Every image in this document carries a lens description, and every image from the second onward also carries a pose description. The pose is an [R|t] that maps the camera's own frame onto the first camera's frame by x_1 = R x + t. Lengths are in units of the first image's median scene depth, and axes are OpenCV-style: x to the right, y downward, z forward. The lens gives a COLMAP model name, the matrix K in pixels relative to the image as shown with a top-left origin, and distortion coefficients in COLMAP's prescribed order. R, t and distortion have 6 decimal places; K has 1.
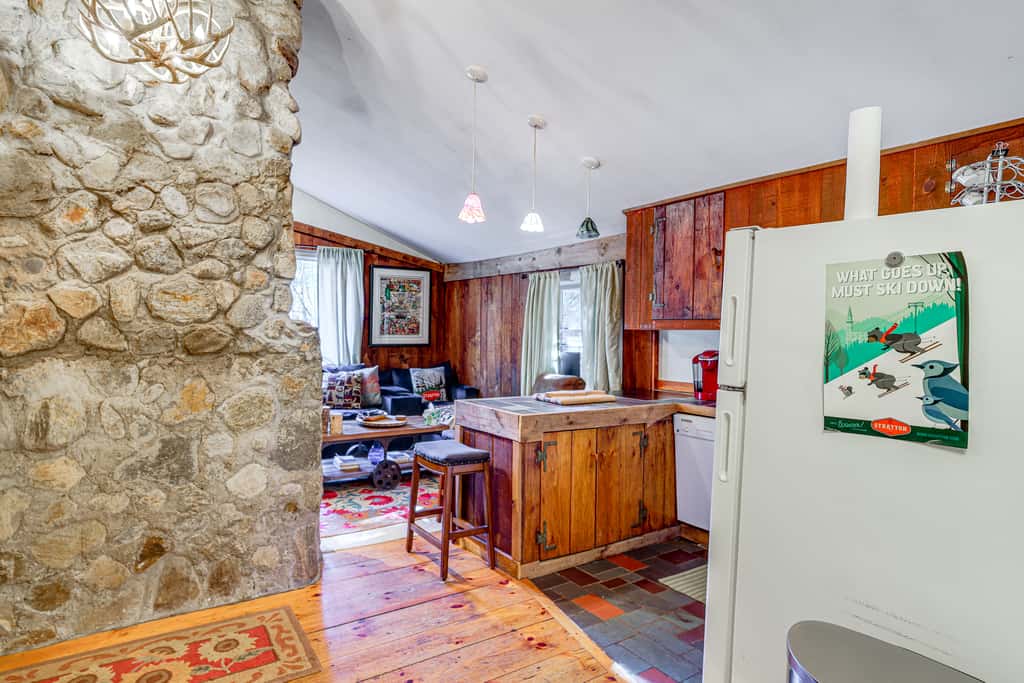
lens RADIAL K [[543.0, 0, 476.0], [0, 543.0, 341.0], [0, 0, 1]] dist [-0.063587, 0.002073]
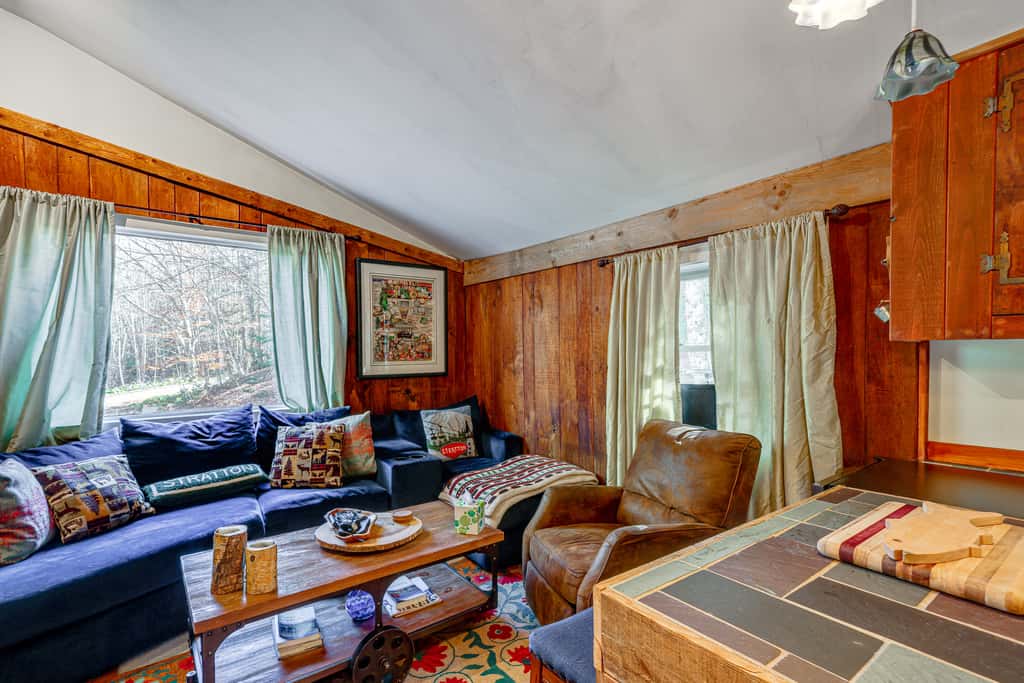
lens RADIAL K [[478.8, 0, 511.4], [0, 478.8, 363.2], [0, 0, 1]] dist [0.000947, 0.005224]
pose [[0.996144, -0.026240, 0.083714, -0.064389], [0.025958, 0.999653, 0.004460, -0.008894], [-0.083802, -0.002269, 0.996480, 0.448336]]
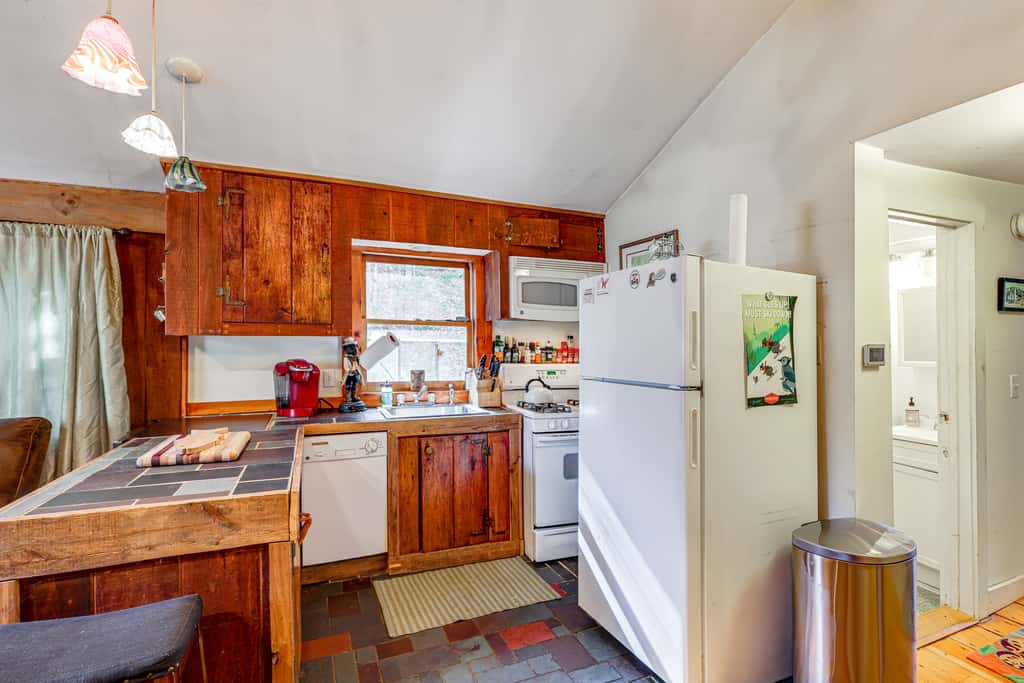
lens RADIAL K [[478.8, 0, 504.0], [0, 478.8, 342.4], [0, 0, 1]] dist [0.000947, 0.005224]
pose [[0.165309, -0.016948, 0.986096, -0.183897], [0.015119, 0.999778, 0.014649, -0.010260], [-0.986126, 0.012488, 0.165529, 0.350886]]
